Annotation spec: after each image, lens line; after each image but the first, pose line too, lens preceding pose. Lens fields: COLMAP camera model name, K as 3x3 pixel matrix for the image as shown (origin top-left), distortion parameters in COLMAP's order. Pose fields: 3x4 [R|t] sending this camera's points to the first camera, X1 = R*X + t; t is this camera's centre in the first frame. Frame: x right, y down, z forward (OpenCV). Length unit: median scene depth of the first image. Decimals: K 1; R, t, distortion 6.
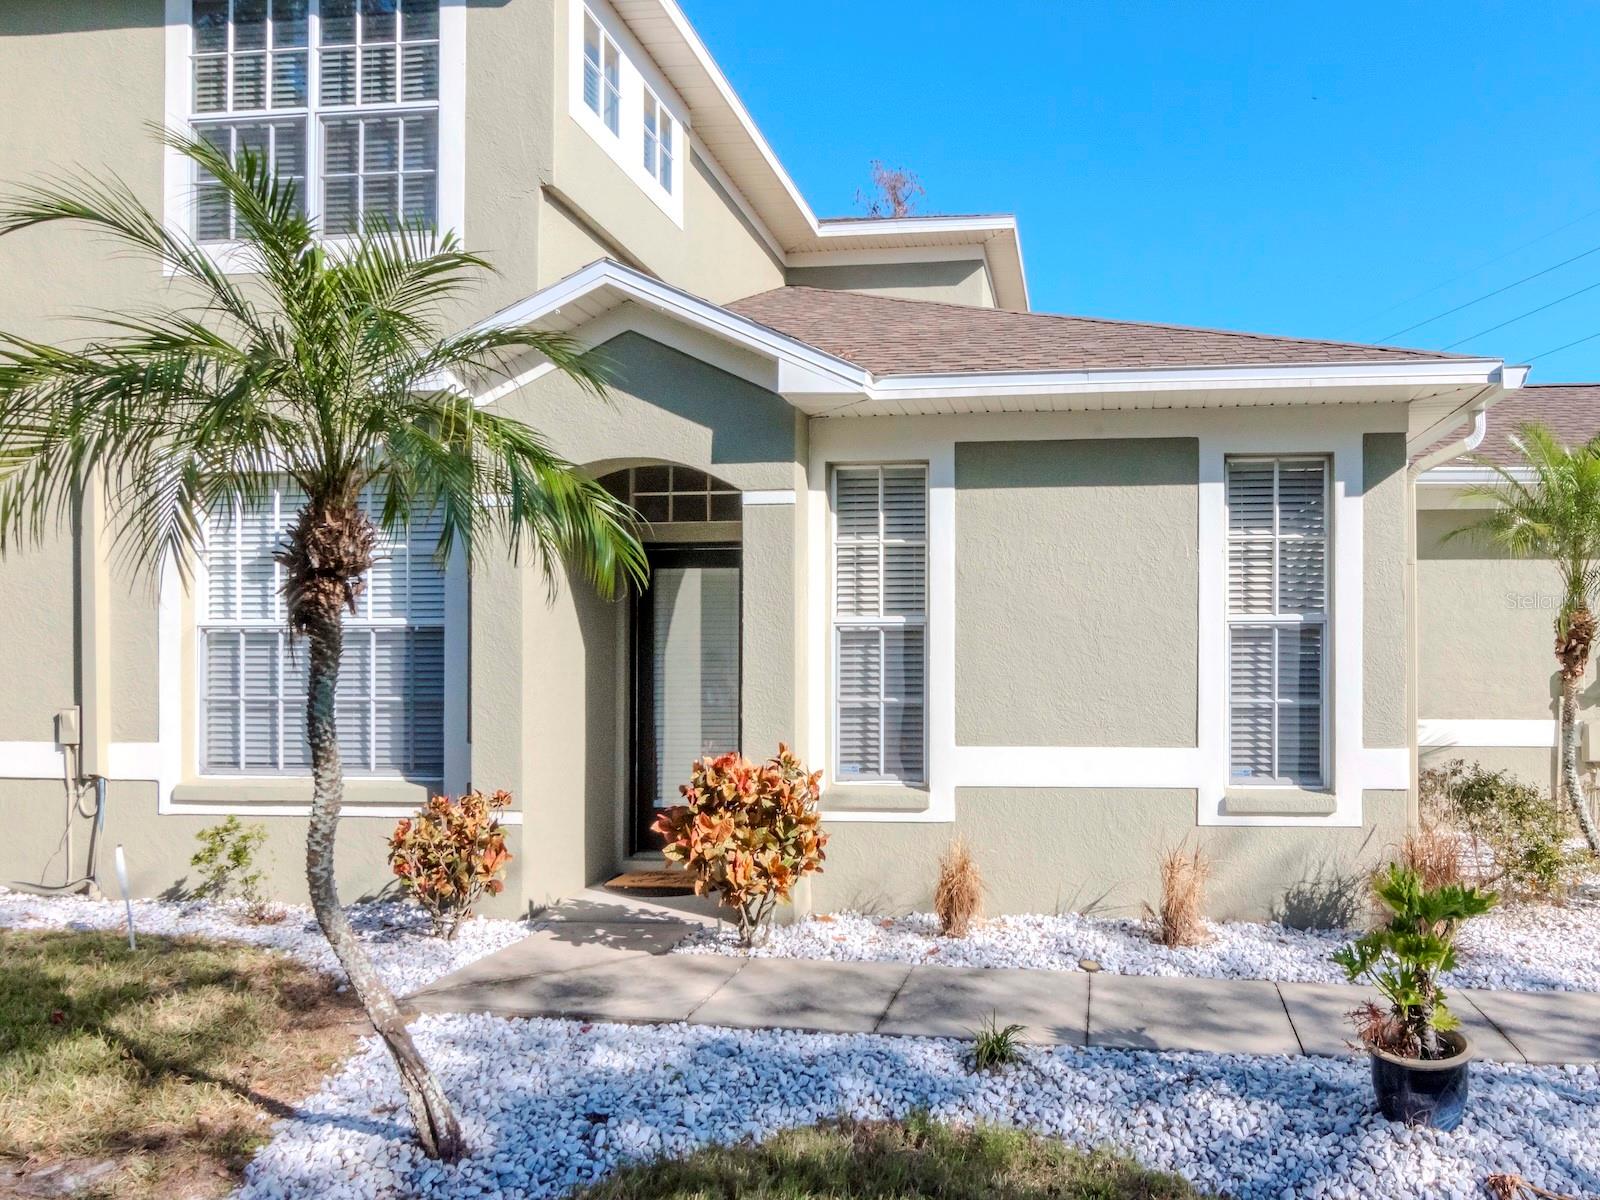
lens RADIAL K [[919.5, 0, 801.7], [0, 919.5, 634.4], [0, 0, 1]] dist [-0.007822, -0.000298]
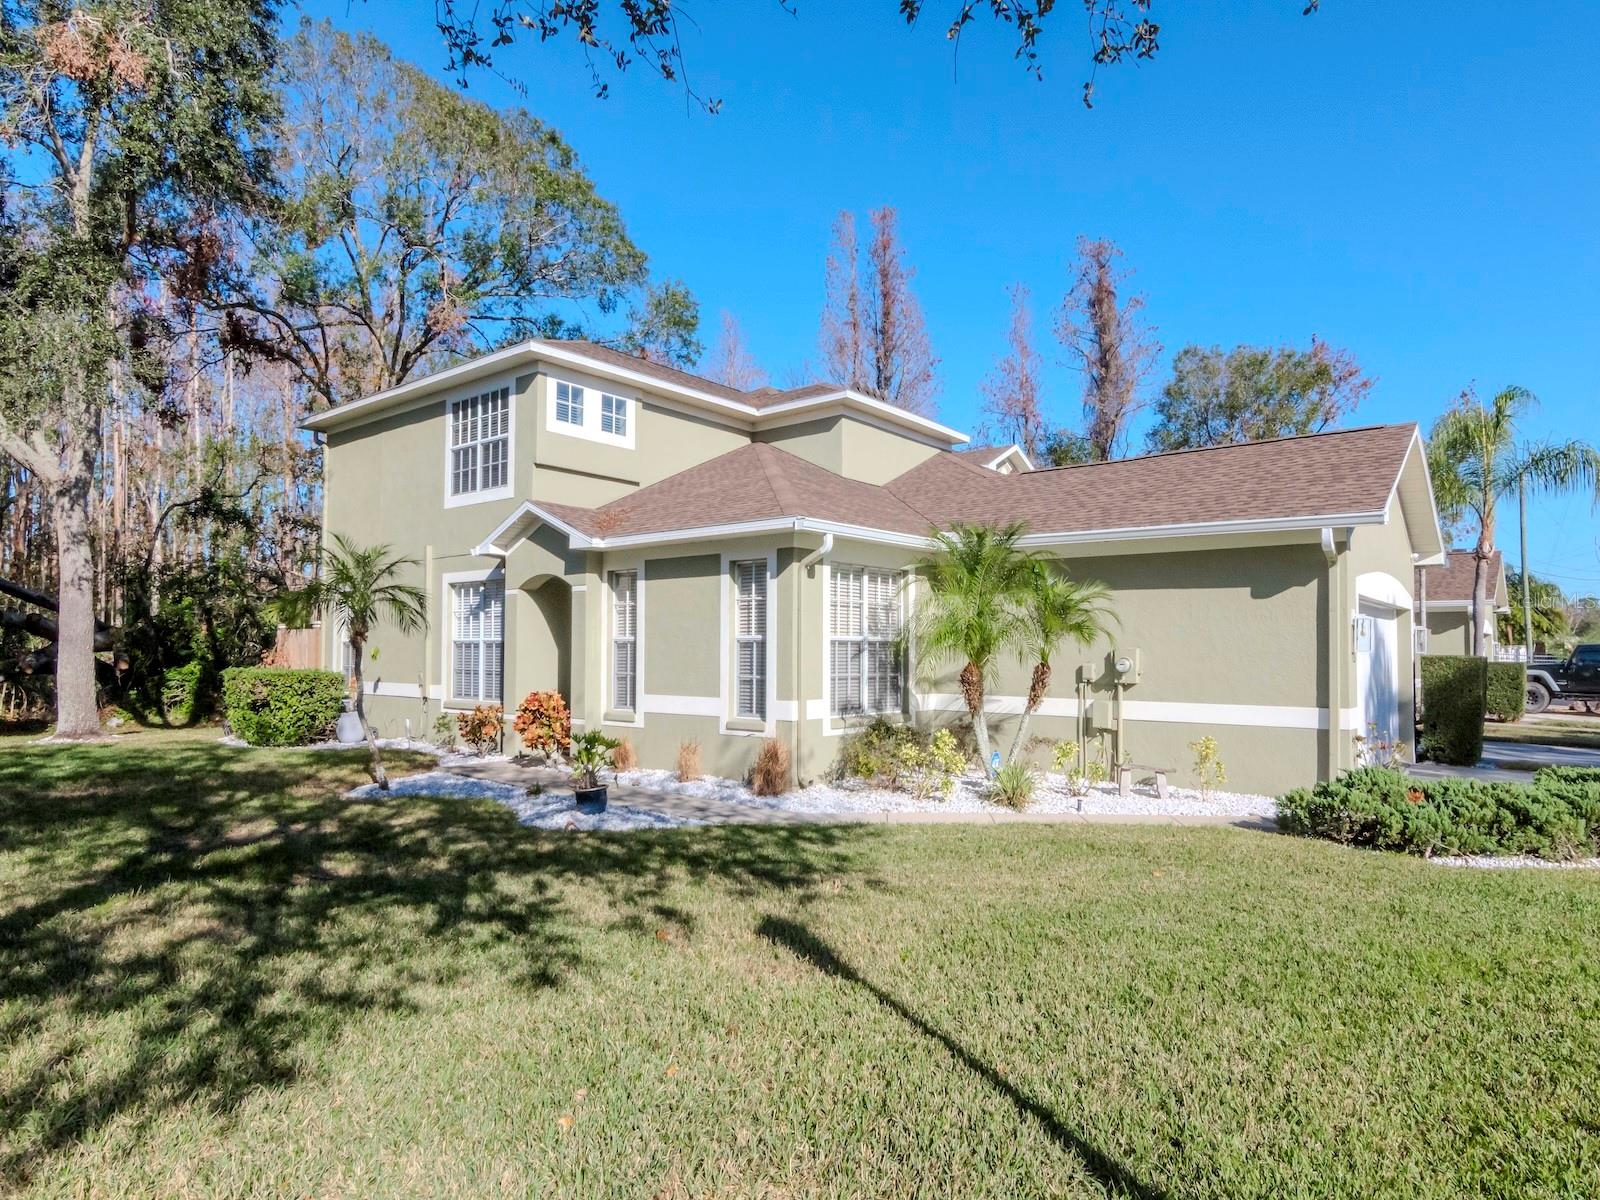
lens RADIAL K [[959.6, 0, 799.3], [0, 959.6, 583.8], [0, 0, 1]] dist [-0.003303, 0.000373]
pose [[0.822740, -0.034524, -0.567368, 1.825999], [0.002988, 0.998403, -0.056419, -0.015129], [0.568410, 0.044723, 0.821529, -0.732004]]
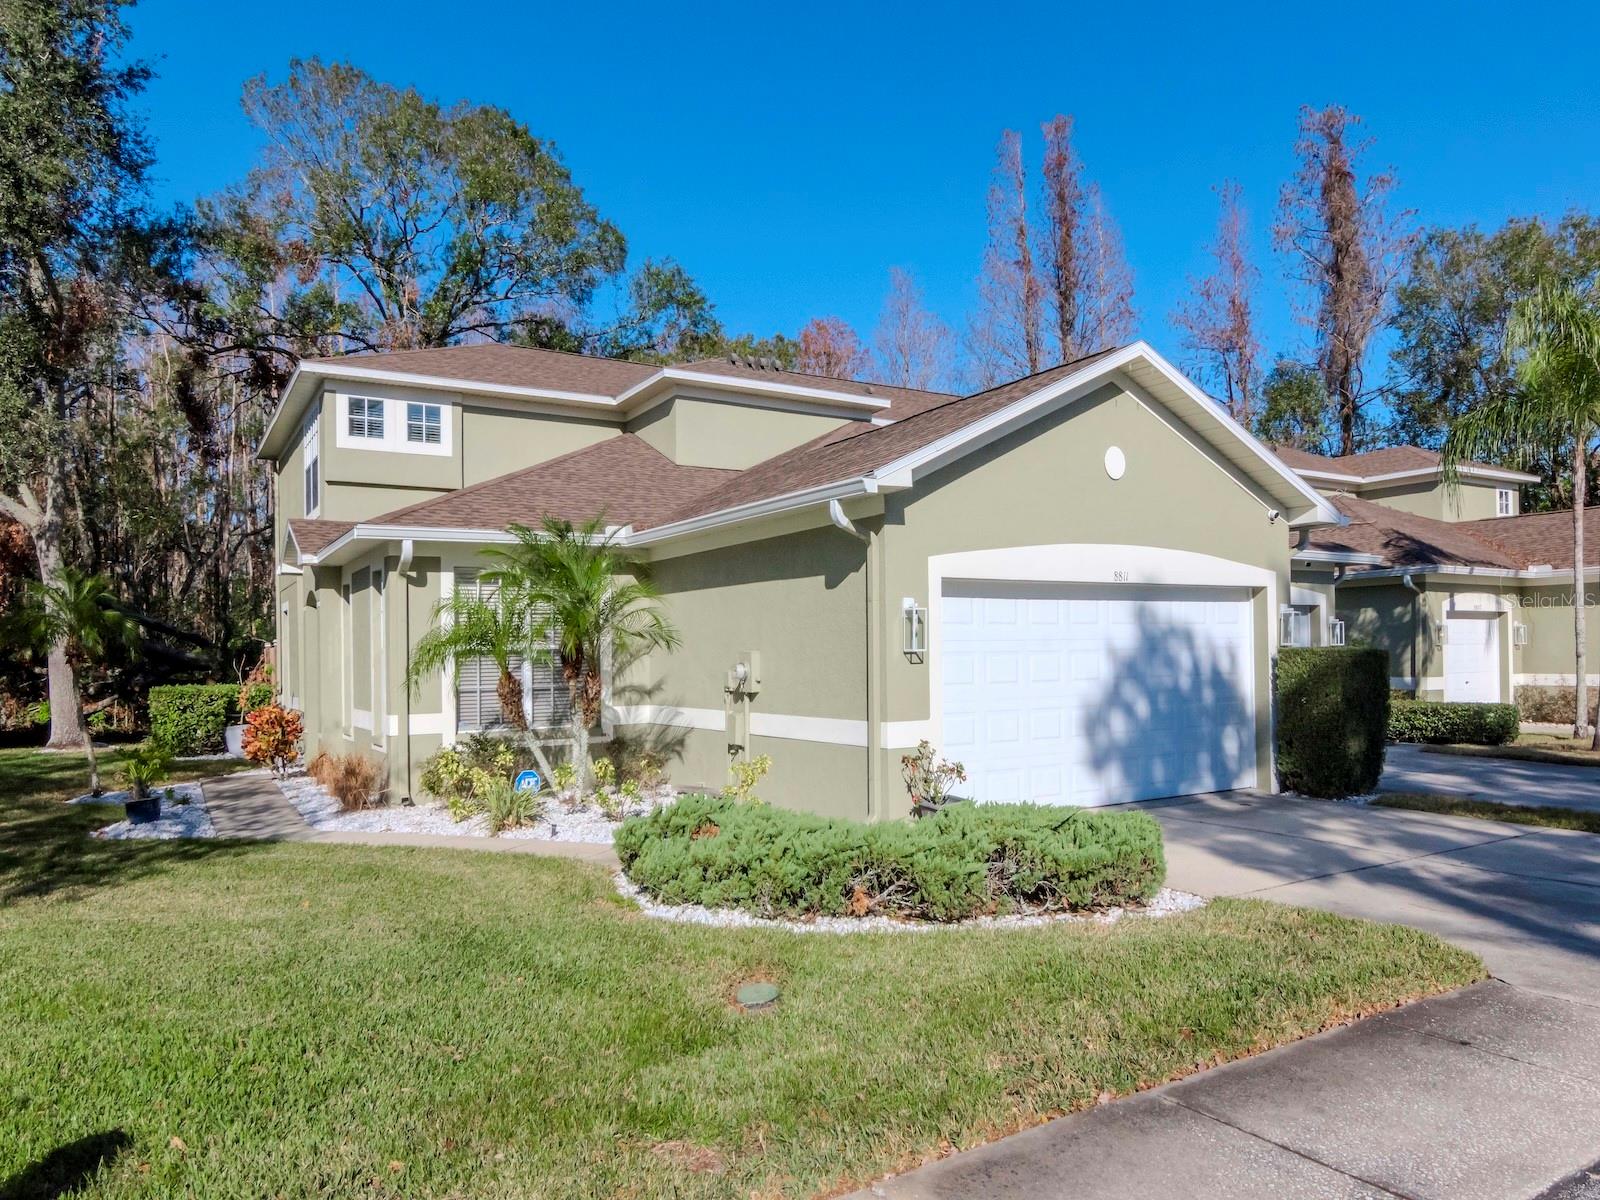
lens RADIAL K [[1083.1, 0, 800.0], [0, 1083.1, 600.0], [0, 0, 1]] dist [0.000512, 0.001180]
pose [[0.578636, -0.051218, -0.813976, 2.923456], [0.031689, 0.998684, -0.040313, -0.001753], [0.814970, -0.002468, 0.579498, 0.309223]]
